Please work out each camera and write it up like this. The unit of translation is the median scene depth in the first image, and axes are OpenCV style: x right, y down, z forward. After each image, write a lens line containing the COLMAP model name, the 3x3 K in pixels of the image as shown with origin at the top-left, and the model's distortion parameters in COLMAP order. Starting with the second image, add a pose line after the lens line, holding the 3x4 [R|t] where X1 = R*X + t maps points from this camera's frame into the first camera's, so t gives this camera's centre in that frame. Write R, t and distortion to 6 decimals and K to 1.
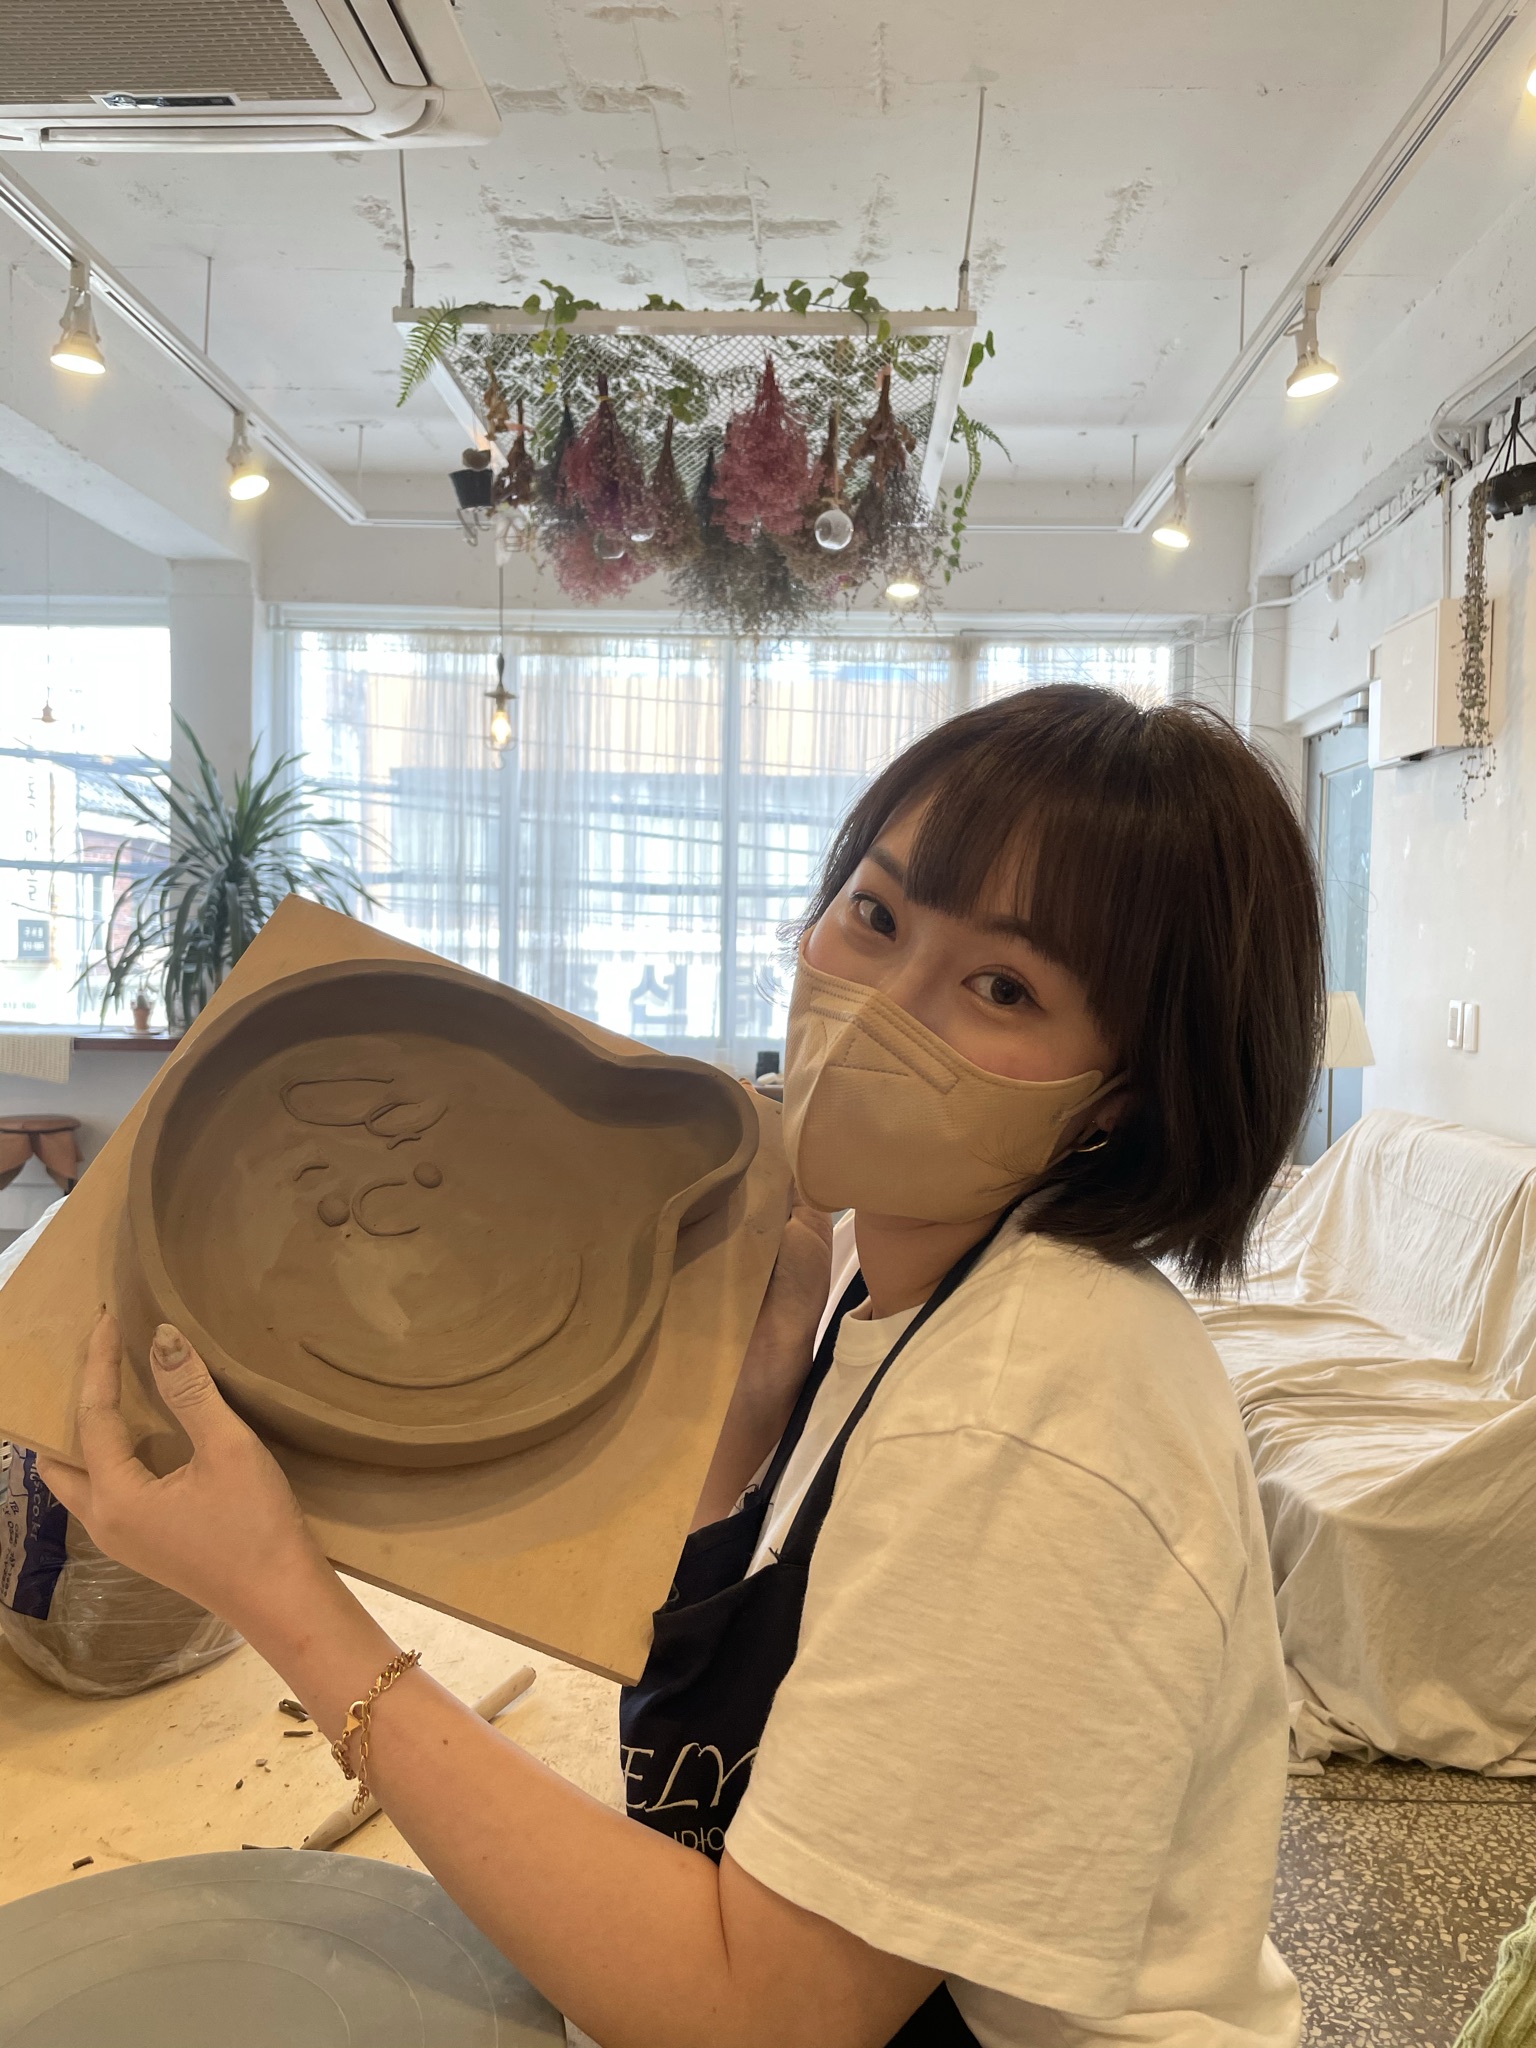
lens RADIAL K [[1565.0, 0, 780.9], [0, 1565.0, 1017.7], [0, 0, 1]] dist [0.043646, -0.066034]
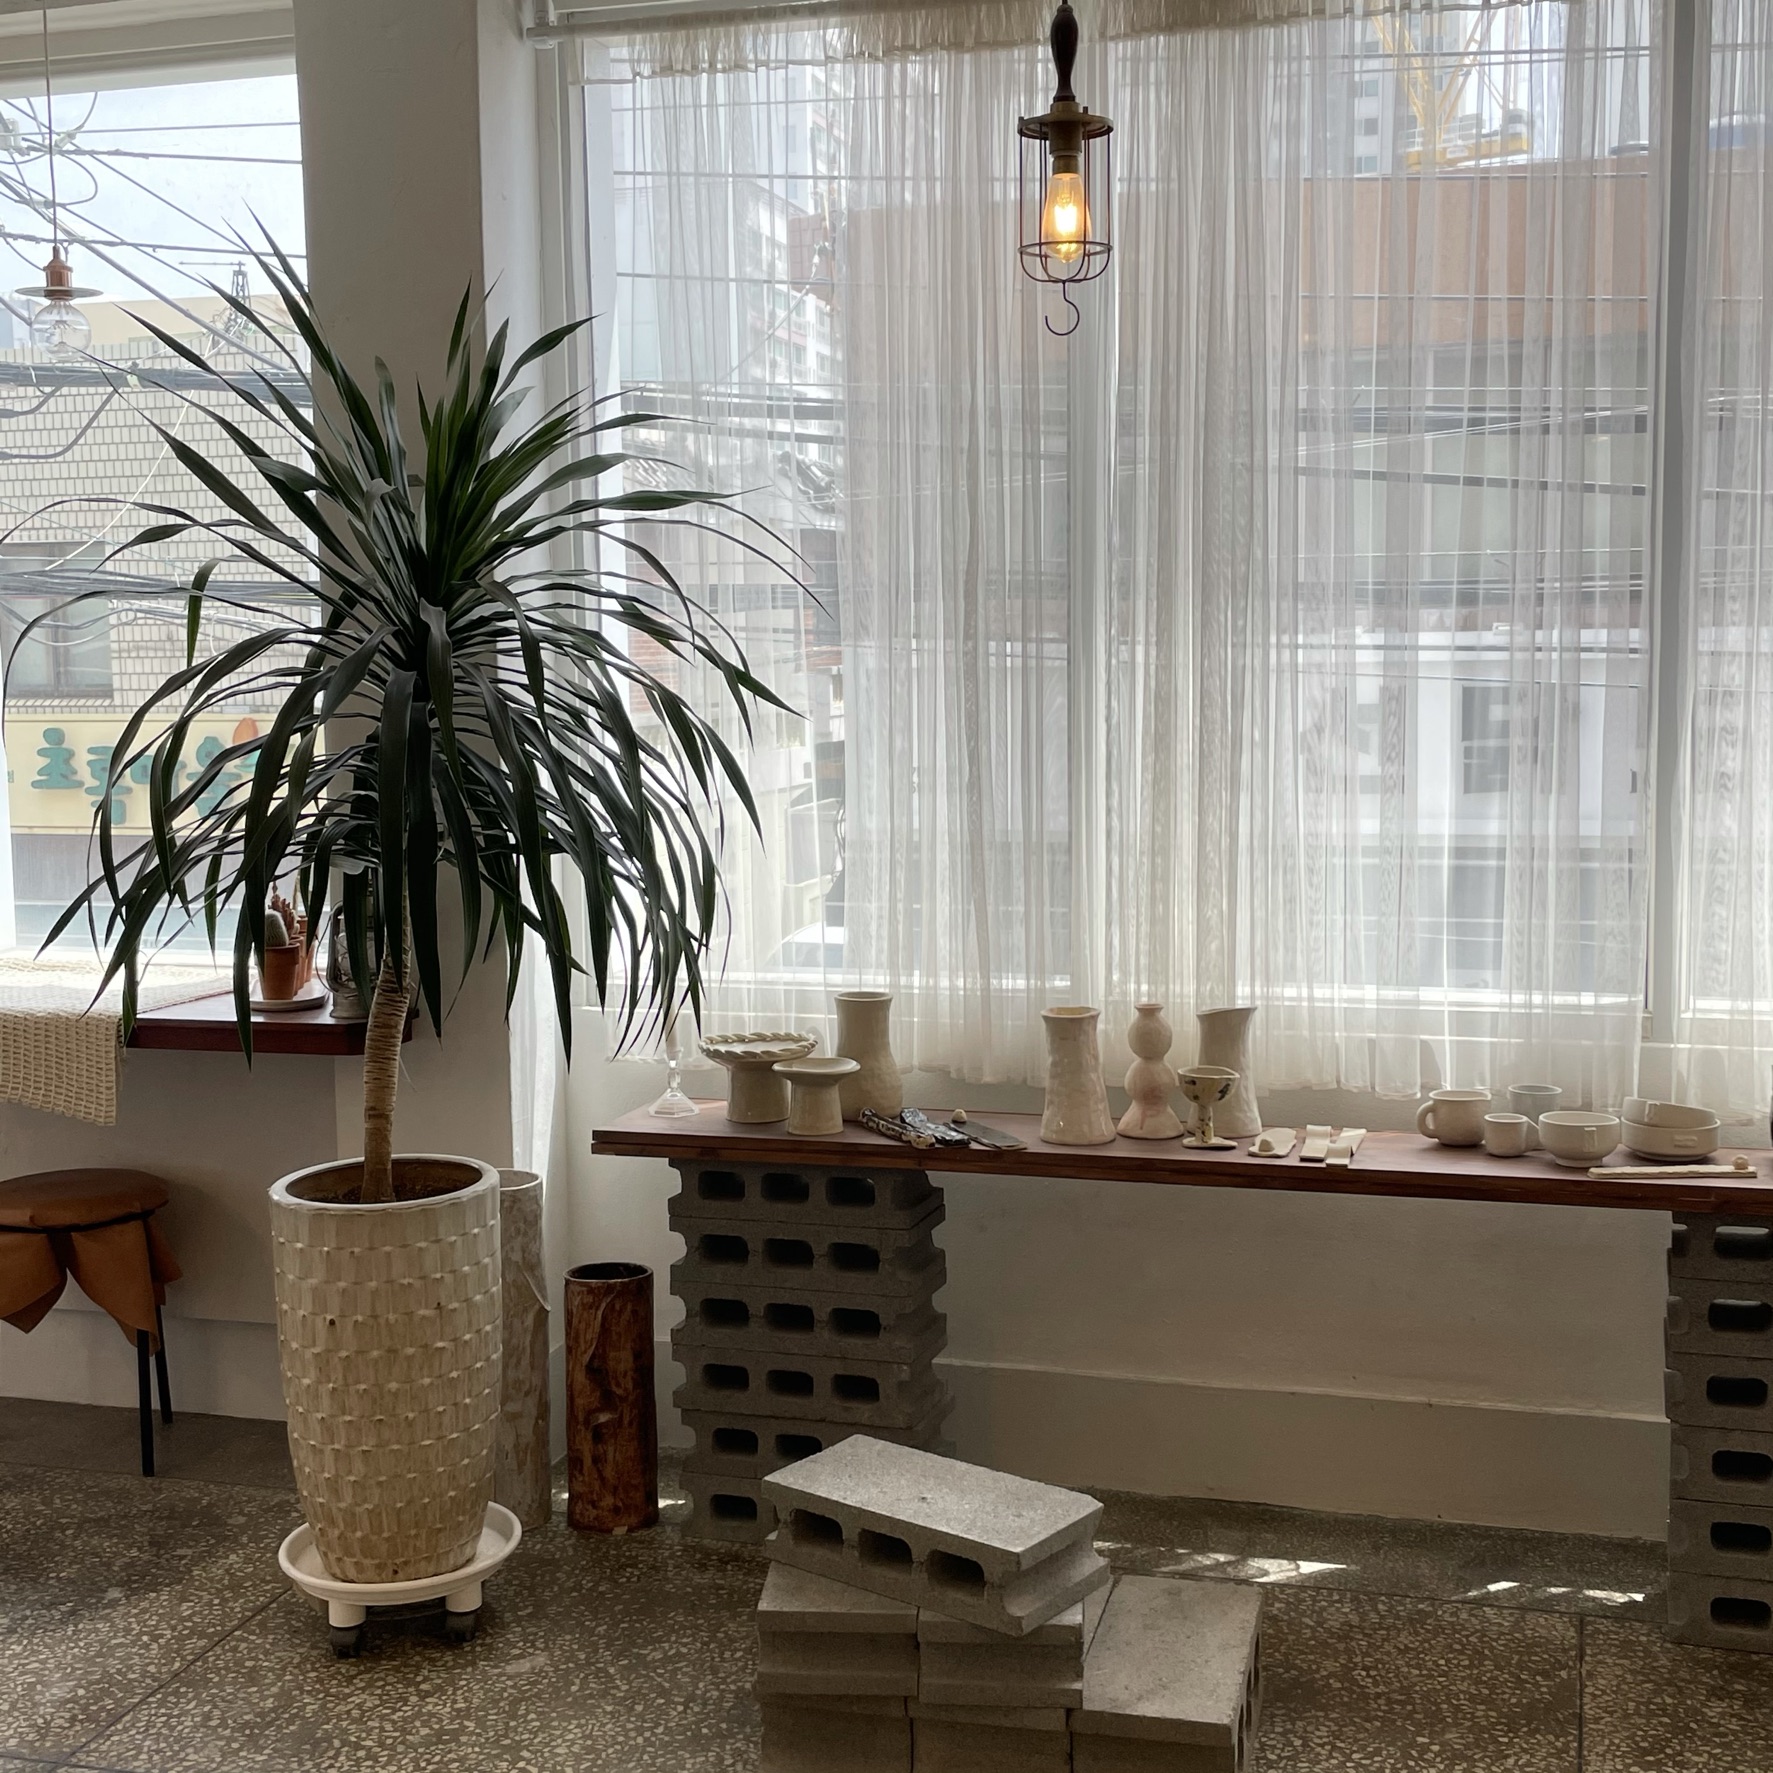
lens RADIAL K [[2338.0, 0, 884.8], [0, 2338.0, 891.5], [0, 0, 1]] dist [0.056212, 0.000000]
pose [[0.966110, -0.005331, -0.258076, -0.102510], [0.022194, 0.997800, 0.062473, -0.082186], [0.257175, -0.066084, 0.964103, 0.583423]]
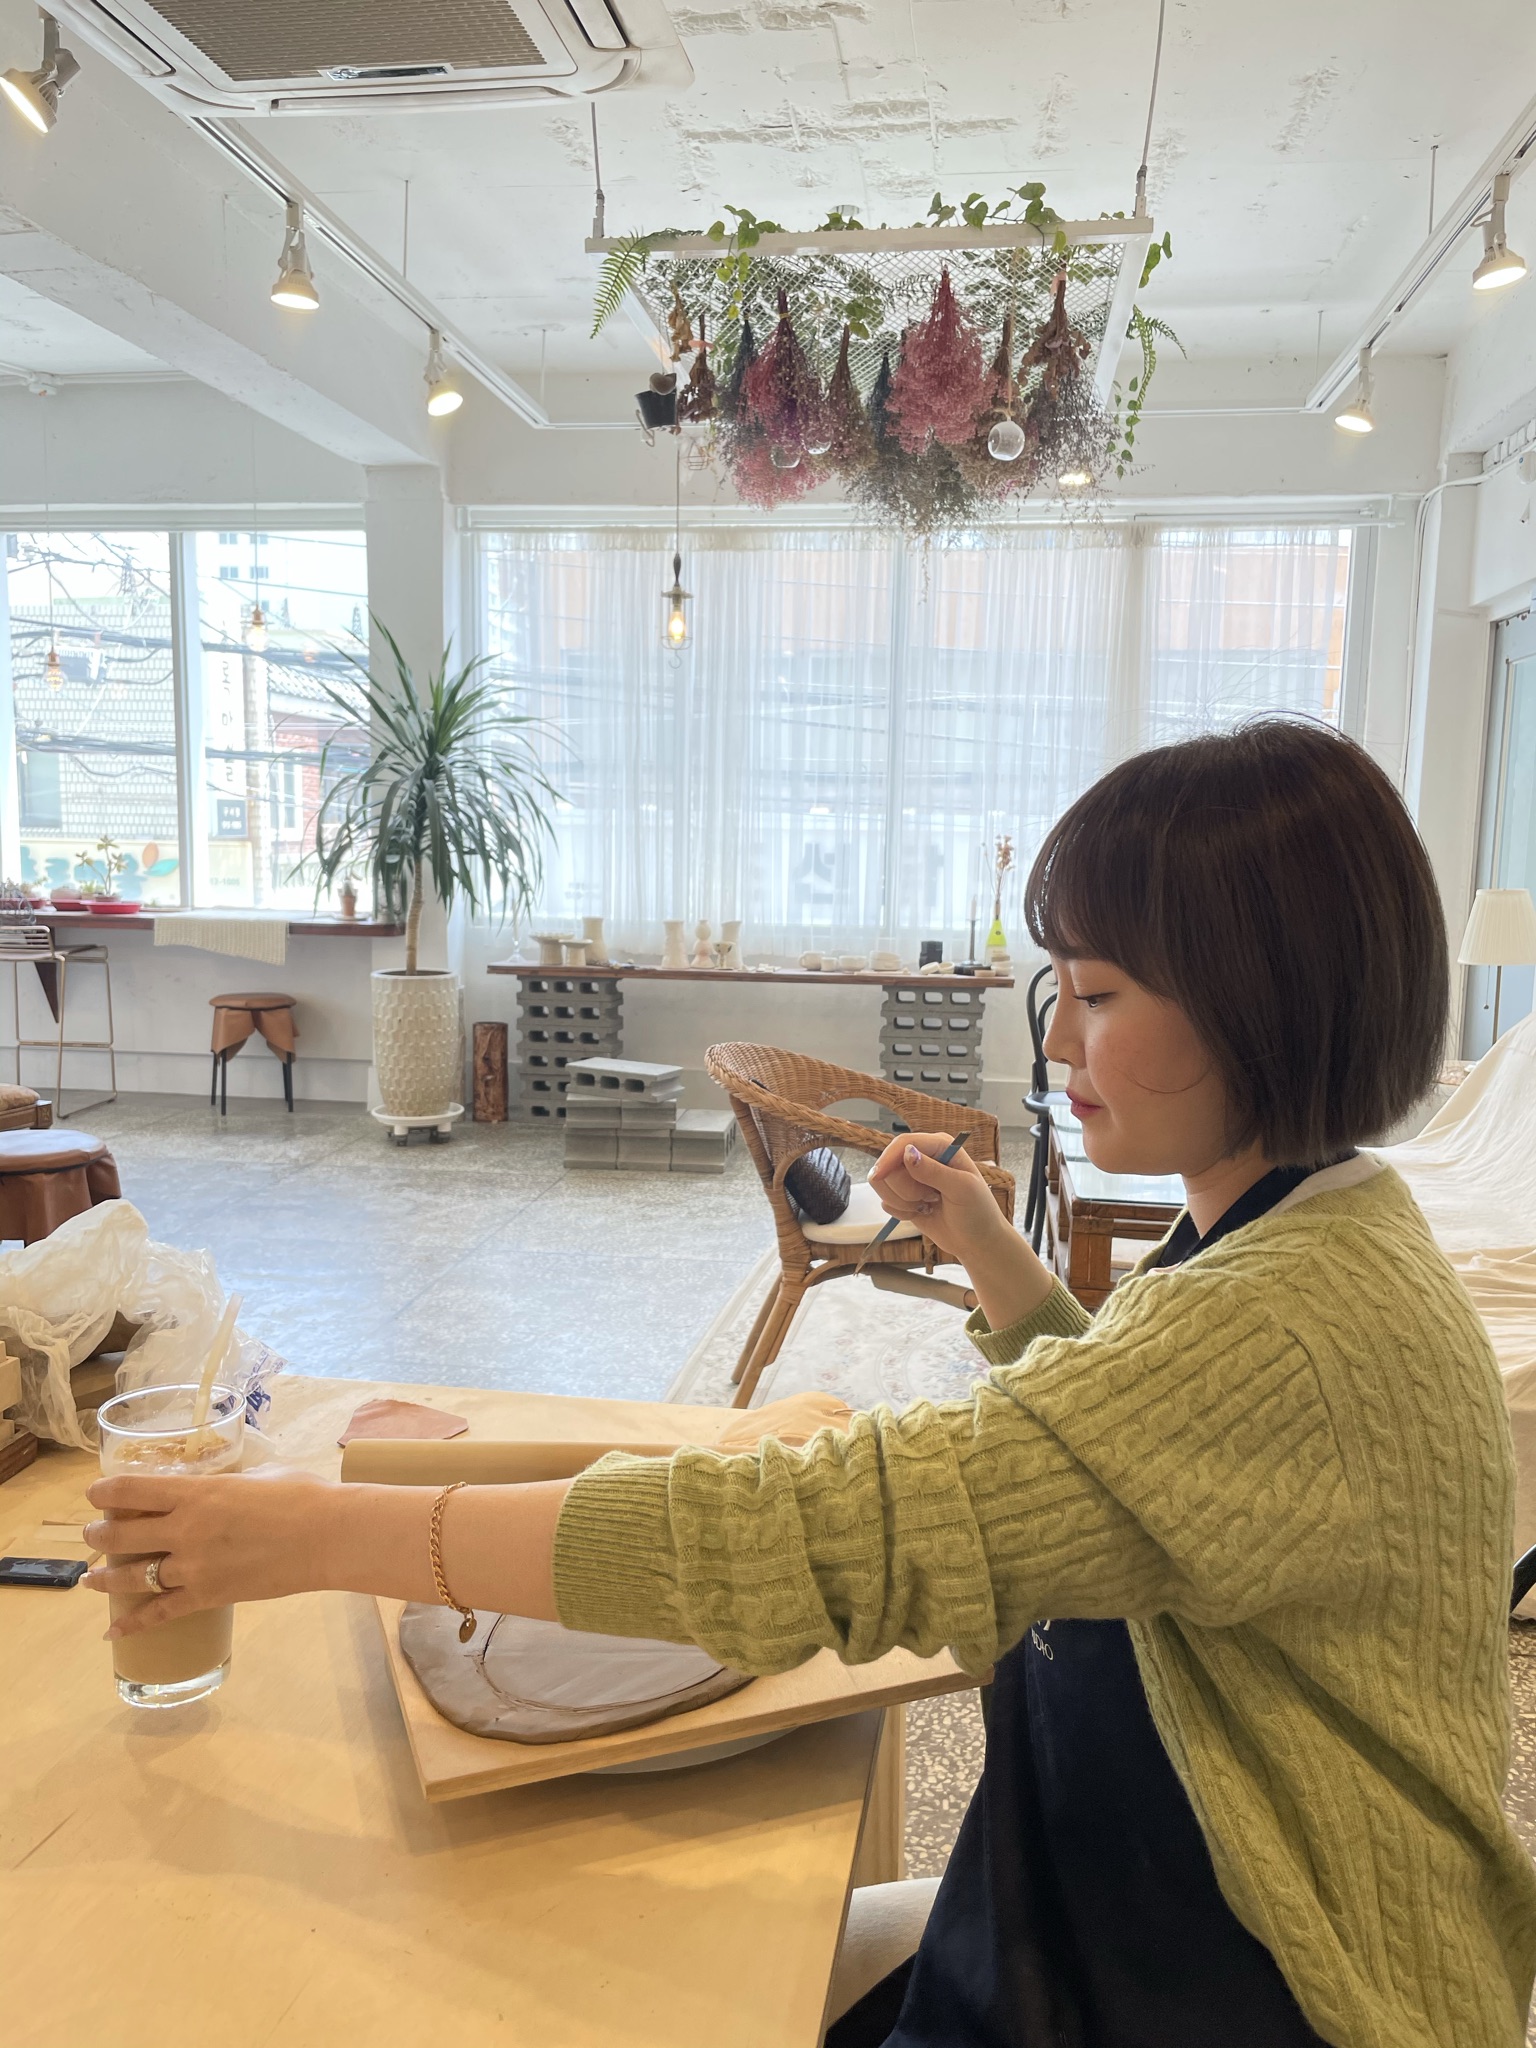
lens RADIAL K [[1565.0, 0, 763.3], [0, 1565.0, 1022.0], [0, 0, 1]] dist [0.043646, -0.066034]
pose [[0.993471, 0.012812, -0.113365, -0.002075], [-0.003328, 0.996505, 0.083461, -0.014559], [0.114039, -0.082539, 0.990042, -0.052561]]
